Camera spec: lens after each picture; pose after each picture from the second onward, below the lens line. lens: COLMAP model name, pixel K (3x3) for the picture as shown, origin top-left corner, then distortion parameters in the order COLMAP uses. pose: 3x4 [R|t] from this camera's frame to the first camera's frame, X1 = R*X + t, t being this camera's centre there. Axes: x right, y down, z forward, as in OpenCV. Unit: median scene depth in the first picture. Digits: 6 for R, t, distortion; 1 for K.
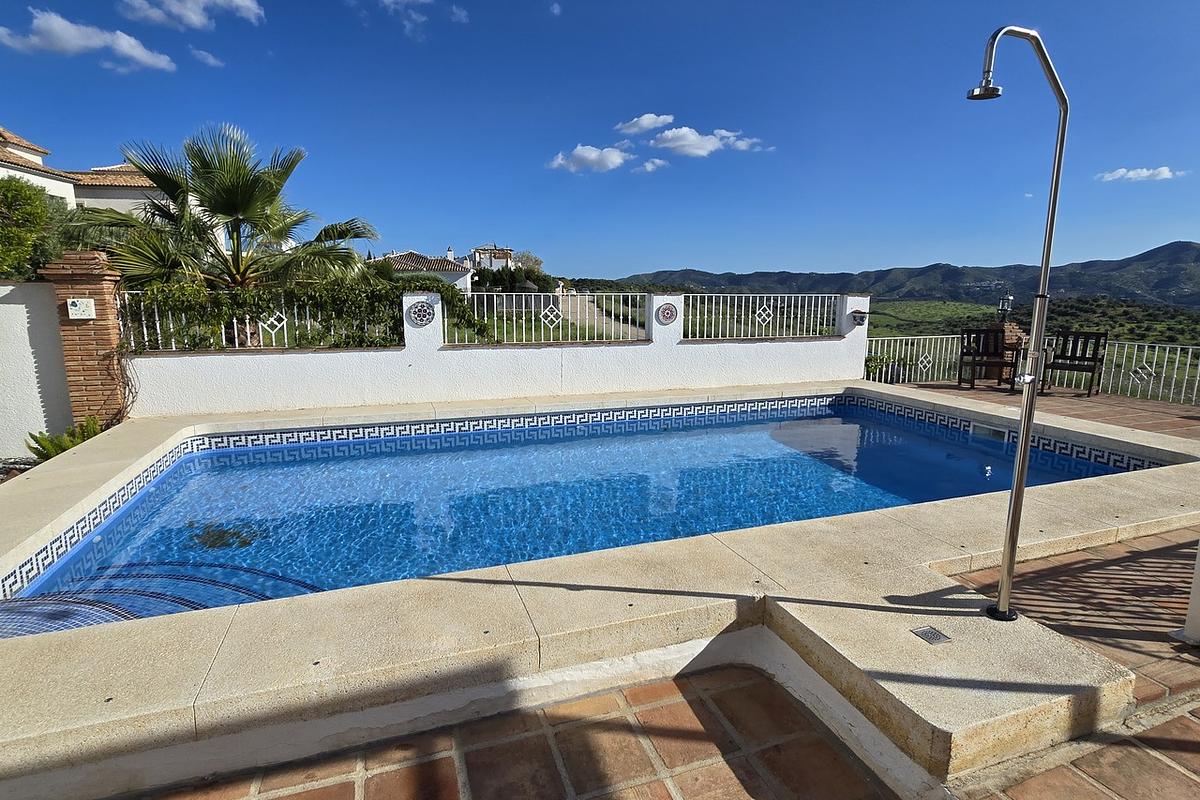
lens RADIAL K [[600.2, 0, 597.0], [0, 600.2, 397.8], [0, 0, 1]] dist [-0.002019, -0.000549]
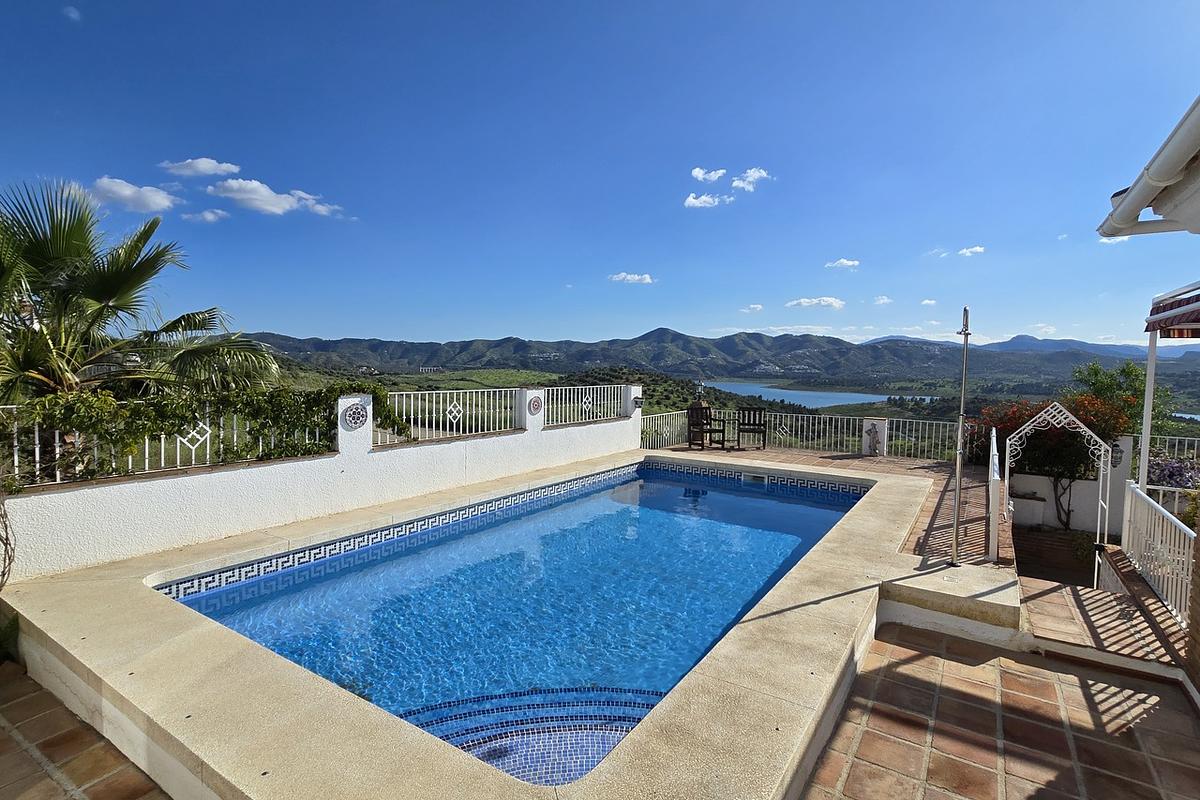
lens RADIAL K [[600.2, 0, 597.0], [0, 600.2, 397.8], [0, 0, 1]] dist [-0.002019, -0.000549]
pose [[0.795060, -0.023947, 0.606058, -0.491993], [0.091029, 0.992614, -0.080196, -0.050228], [-0.599662, 0.118929, 0.791367, 0.007744]]
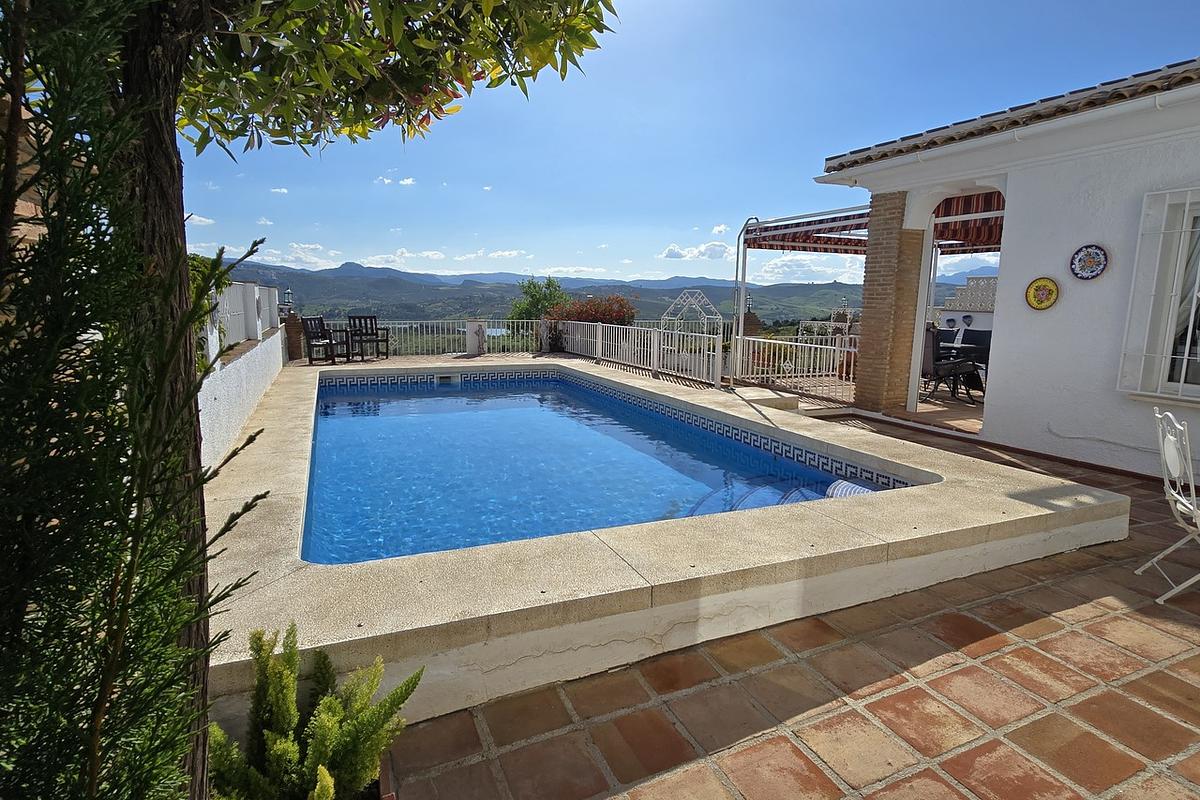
lens RADIAL K [[634.4, 0, 598.4], [0, 634.4, 396.2], [0, 0, 1]] dist [-0.000888, -0.002078]
pose [[-0.063665, -0.154734, 0.985903, -0.846020], [0.162650, 0.973089, 0.163226, -0.089109], [-0.984628, 0.170749, -0.036785, 0.597901]]
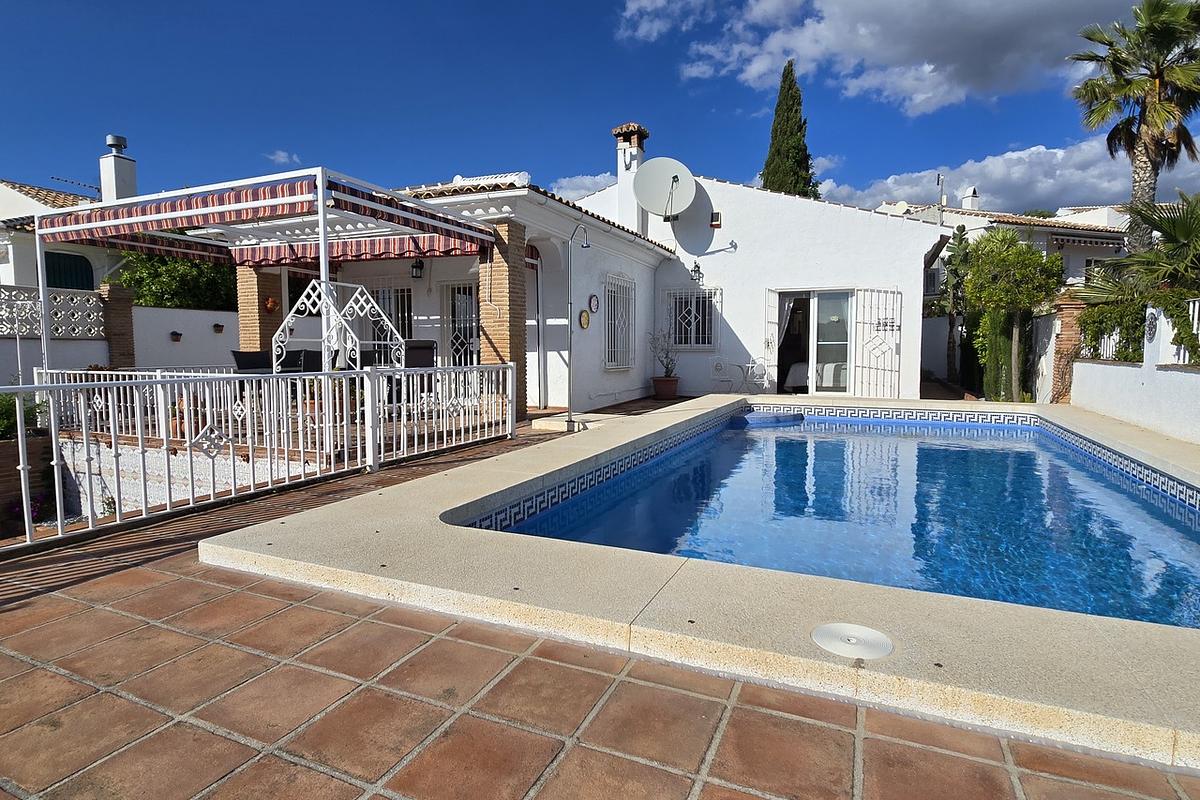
lens RADIAL K [[634.4, 0, 598.4], [0, 634.4, 396.2], [0, 0, 1]] dist [-0.000888, -0.002078]
pose [[-0.687582, 0.051351, -0.724288, 0.822393], [-0.132131, 0.971993, 0.194348, -0.099372], [0.713983, 0.229331, -0.661540, 0.921793]]
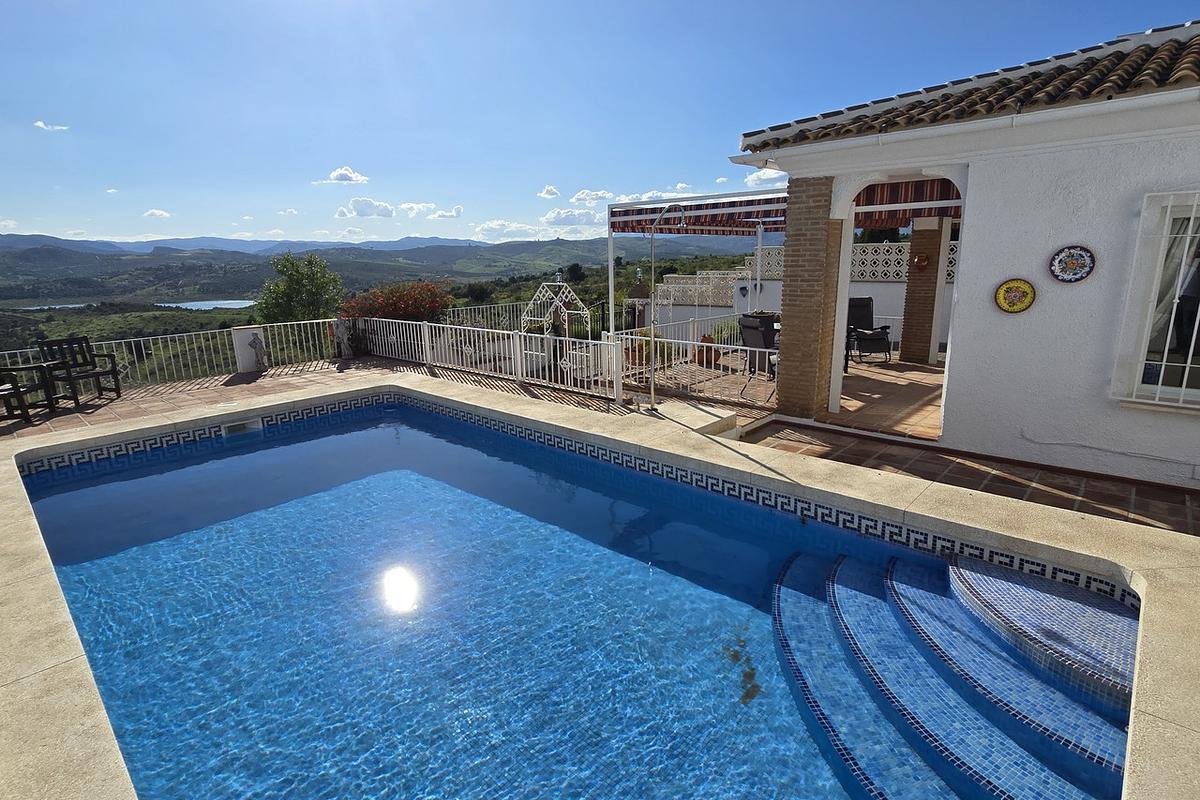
lens RADIAL K [[600.2, 0, 597.0], [0, 600.2, 397.8], [0, 0, 1]] dist [-0.002019, -0.000549]
pose [[-0.461208, -0.195962, 0.865382, -0.502883], [0.178542, 0.934862, 0.306849, -0.184020], [-0.869143, 0.296029, -0.396178, 0.742330]]
